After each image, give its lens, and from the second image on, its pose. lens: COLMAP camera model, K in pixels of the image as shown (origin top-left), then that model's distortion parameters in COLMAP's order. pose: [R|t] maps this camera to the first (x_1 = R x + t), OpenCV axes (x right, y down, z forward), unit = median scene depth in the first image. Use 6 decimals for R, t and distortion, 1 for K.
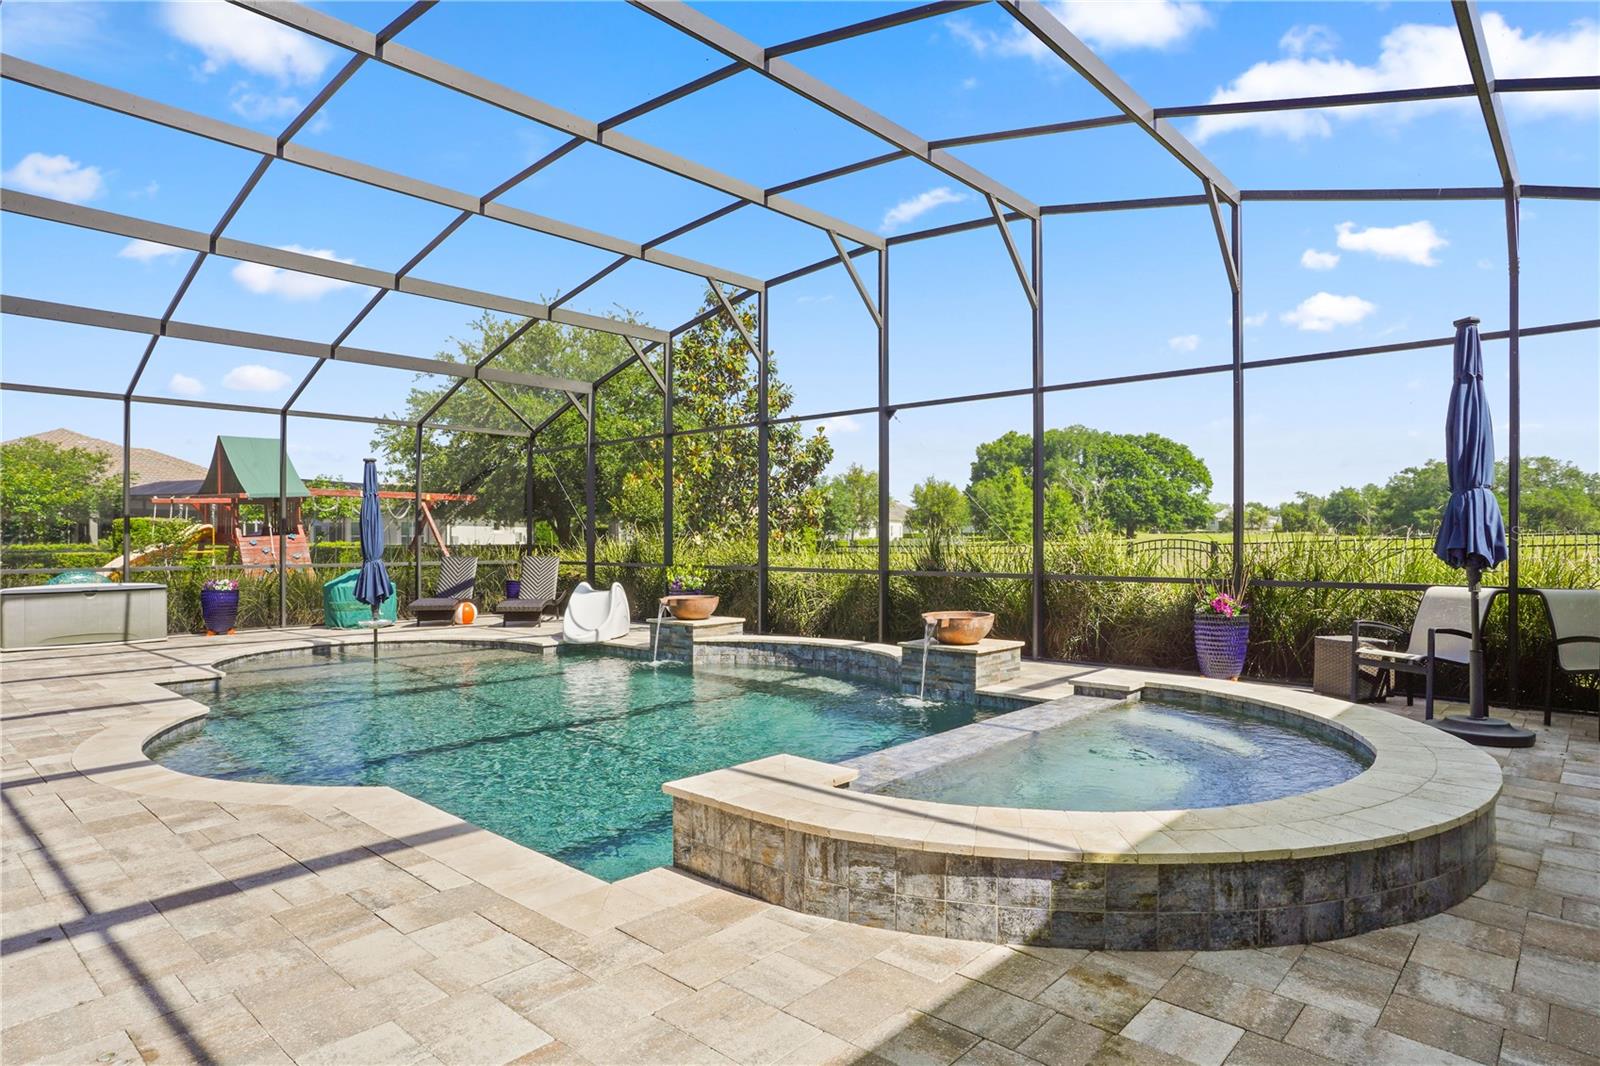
lens RADIAL K [[906.8, 0, 800.0], [0, 906.8, 533.0], [0, 0, 1]] dist [-0.002535, 0.000872]
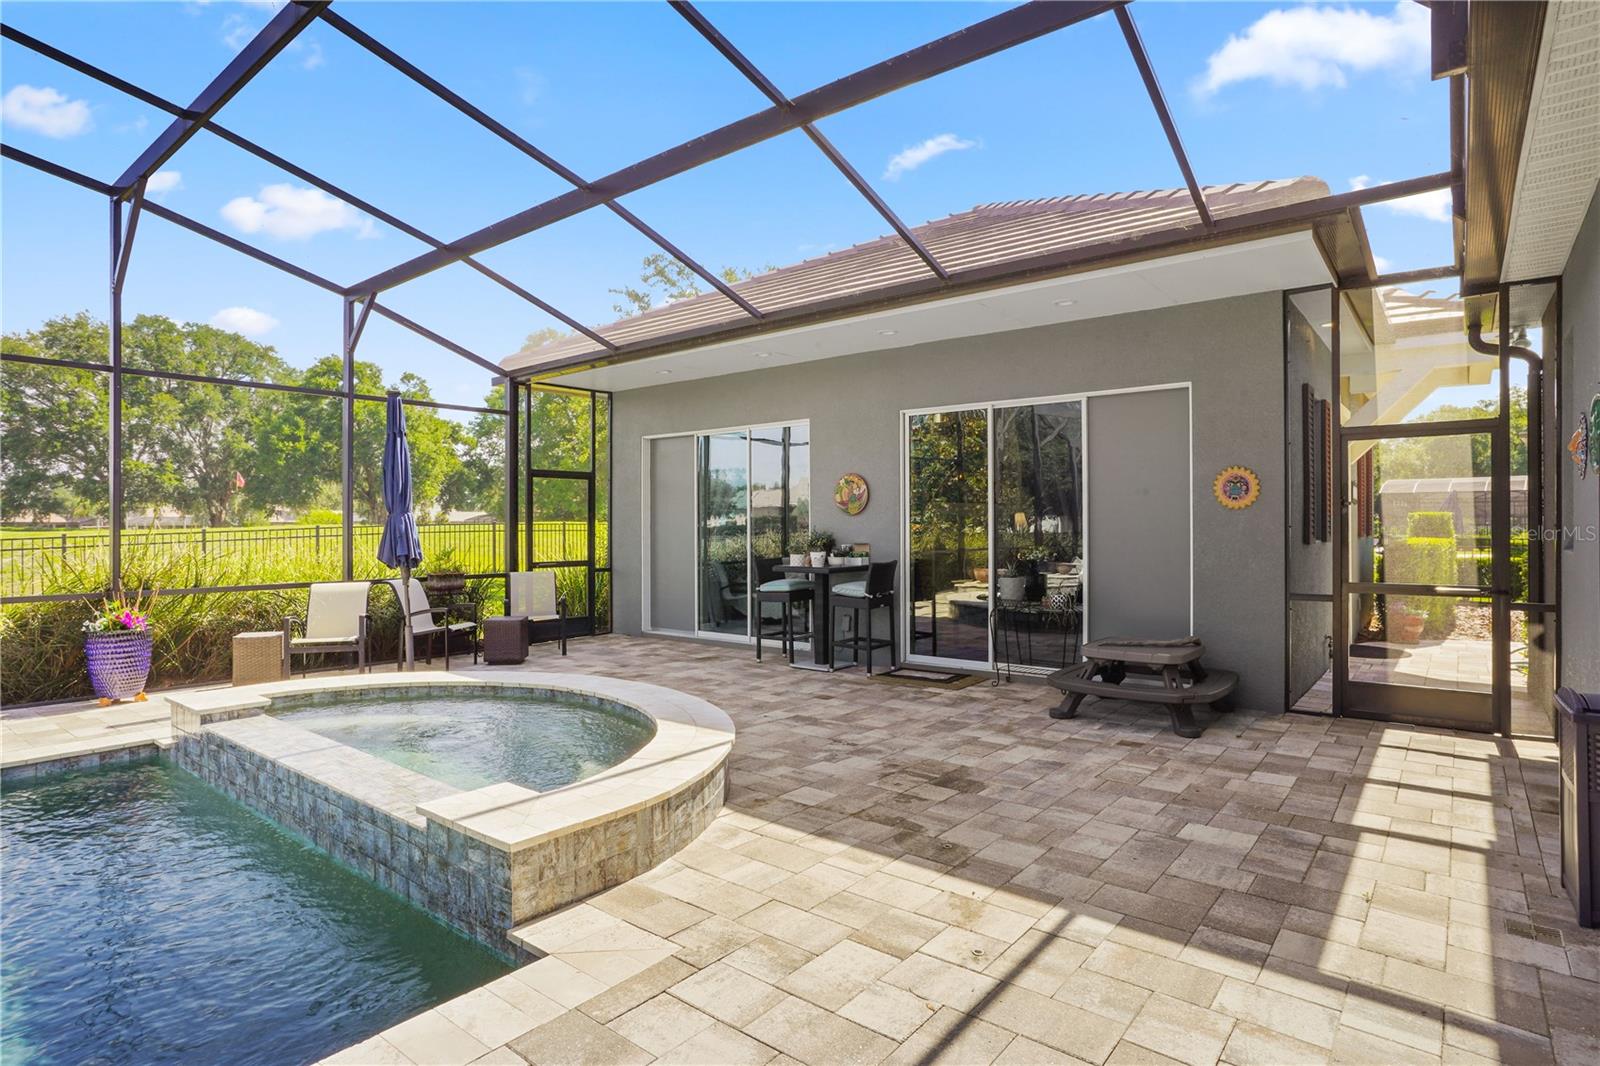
lens RADIAL K [[835.3, 0, 800.0], [0, 835.3, 533.0], [0, 0, 1]] dist [-0.022286, 0.000119]
pose [[-0.052594, -0.003487, 0.998610, -1.320718], [-0.007701, 0.999966, 0.003086, -0.059840], [-0.998586, -0.007528, -0.052619, 0.980216]]
